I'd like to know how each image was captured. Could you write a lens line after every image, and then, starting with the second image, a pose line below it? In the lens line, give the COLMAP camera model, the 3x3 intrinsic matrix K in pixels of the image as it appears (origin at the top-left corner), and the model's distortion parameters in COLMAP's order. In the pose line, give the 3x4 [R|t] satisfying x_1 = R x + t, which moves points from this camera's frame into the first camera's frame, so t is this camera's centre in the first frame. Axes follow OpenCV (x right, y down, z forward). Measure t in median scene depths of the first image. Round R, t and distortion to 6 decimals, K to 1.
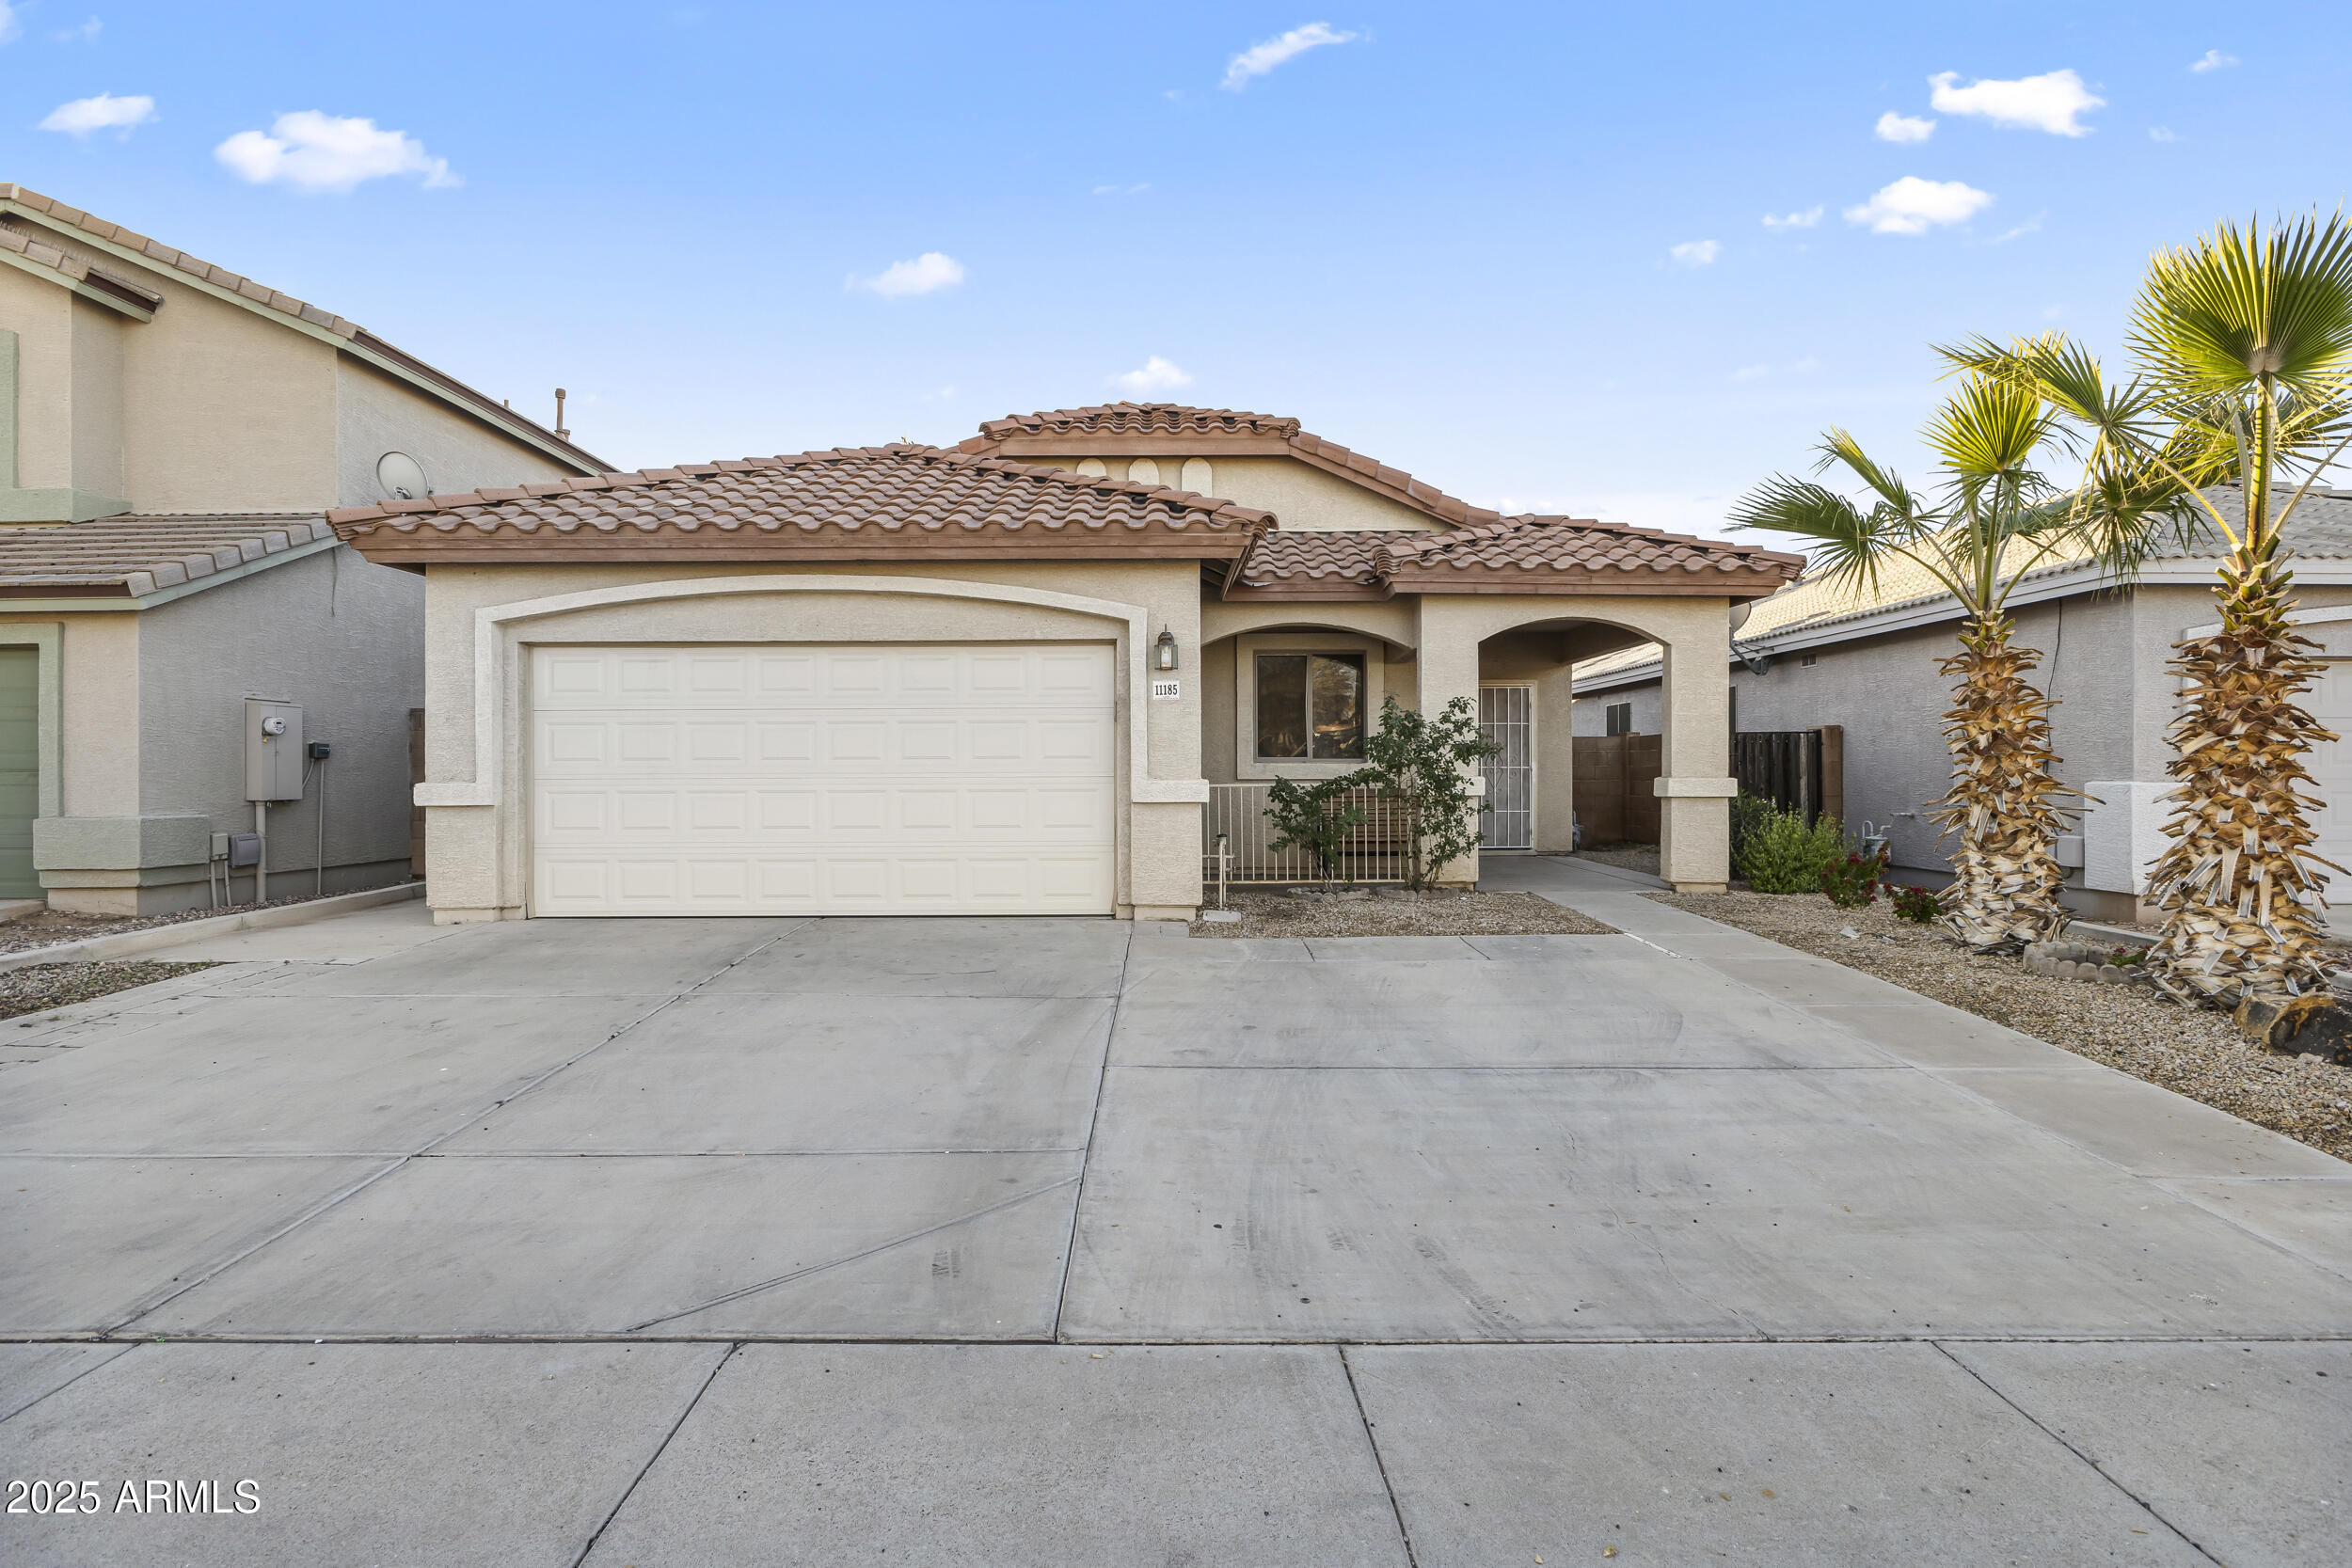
lens RADIAL K [[1204.0, 0, 1176.0], [0, 1204.0, 784.0], [0, 0, 1]] dist [-0.007602, 0.001371]
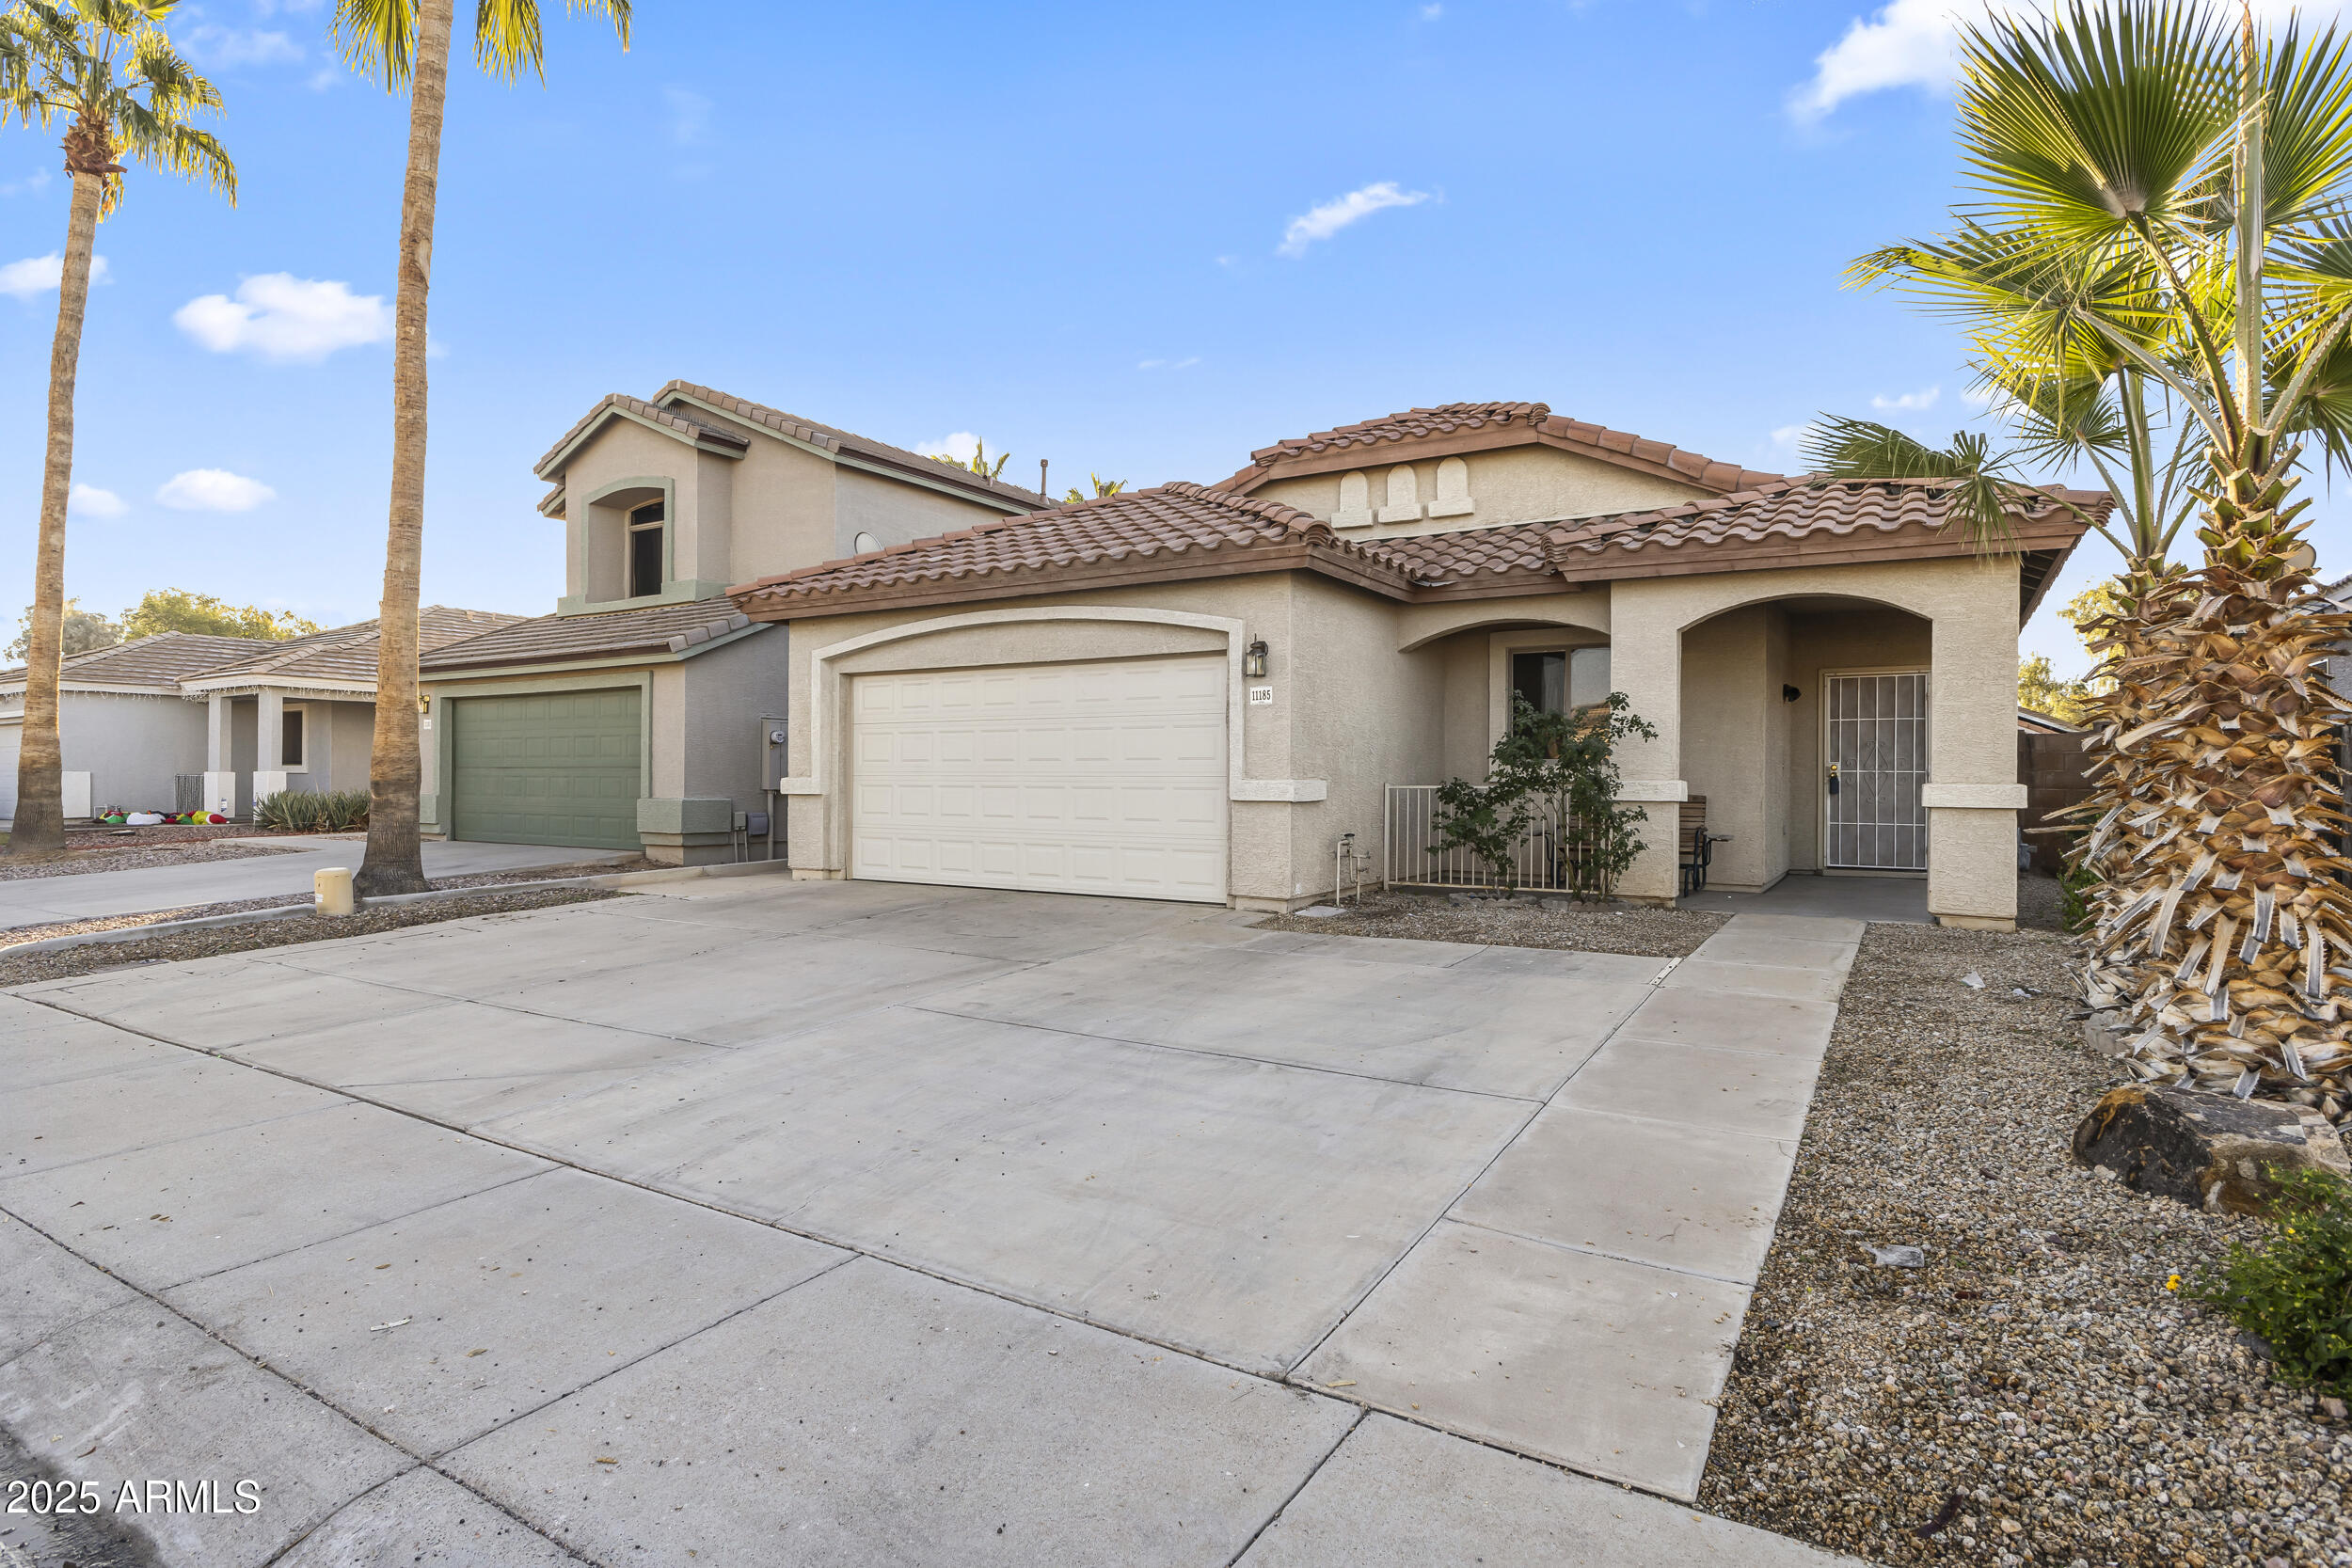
lens RADIAL K [[1204.0, 0, 1176.0], [0, 1204.0, 784.0], [0, 0, 1]] dist [-0.007602, 0.001371]
pose [[0.848806, 0.010138, -0.528607, 0.487385], [-0.012233, 0.999925, -0.000464, 0.002065], [0.528563, 0.006861, 0.848867, 0.055203]]
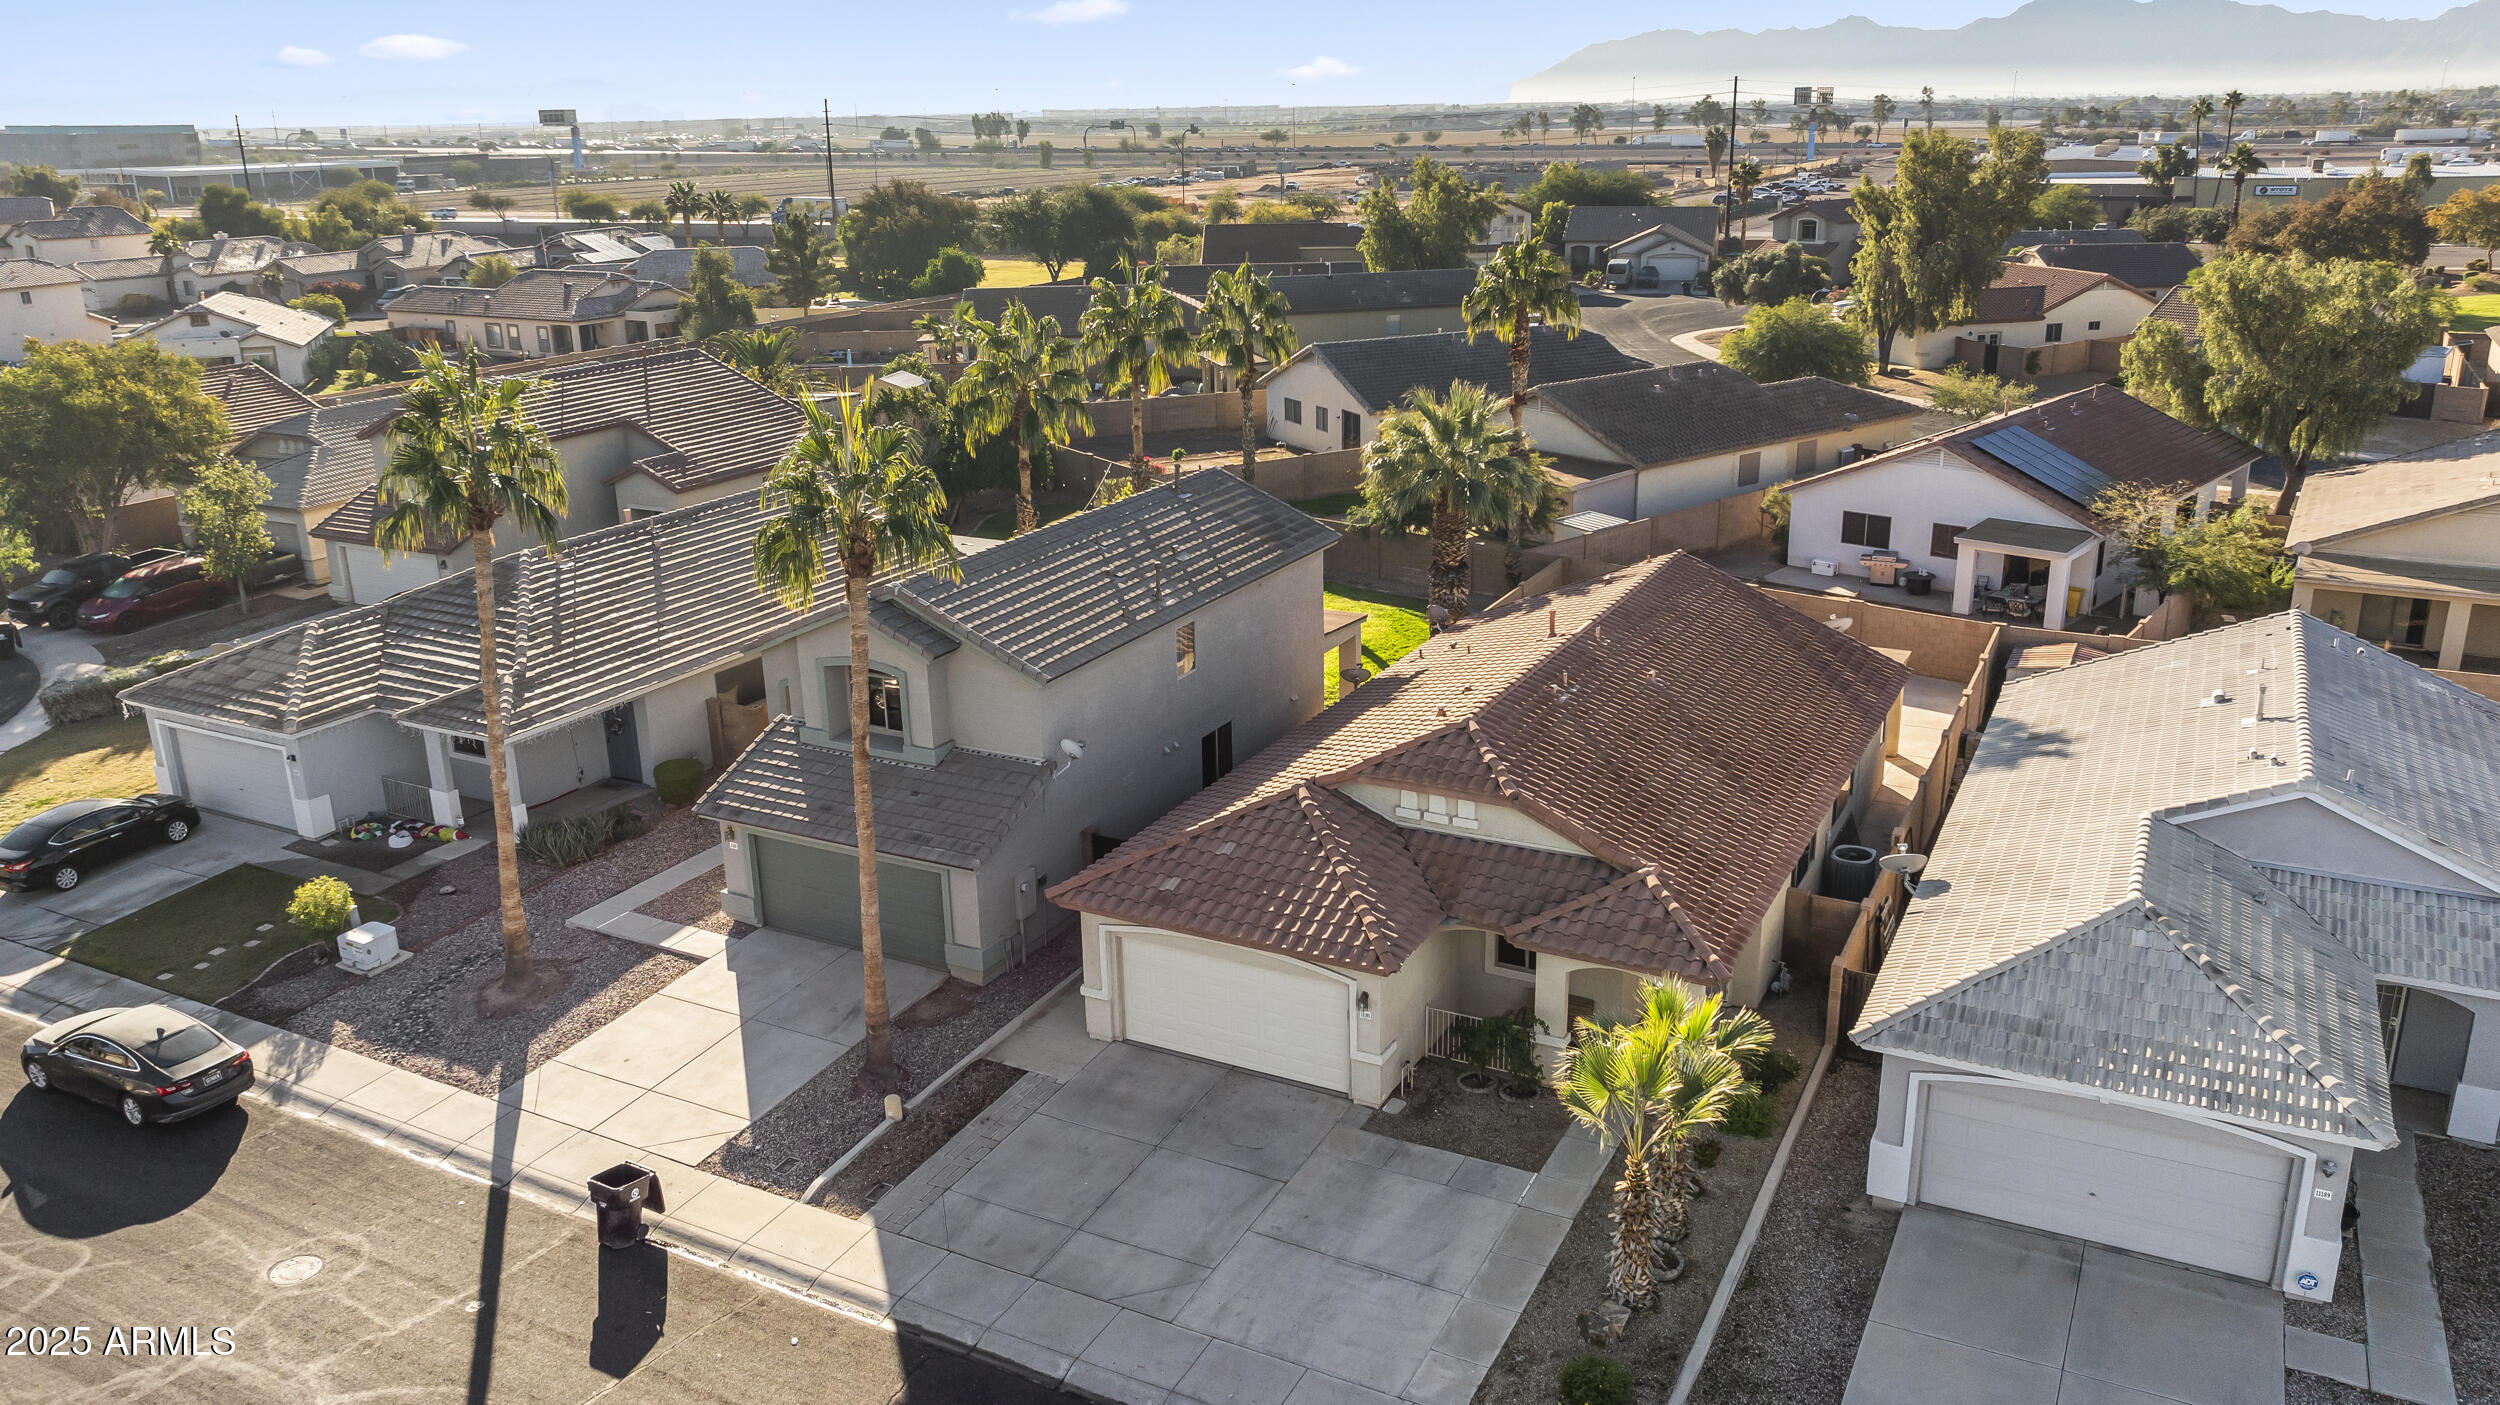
lens RADIAL K [[1795.2, 0, 1263.3], [0, 1795.2, 701.1], [0, 0, 1]] dist [0.018947, -0.118401]
pose [[0.885214, 0.128288, -0.447145, 1.212171], [0.010941, 0.955213, 0.295716, -1.587300], [0.465056, -0.266664, 0.844164, -1.694933]]
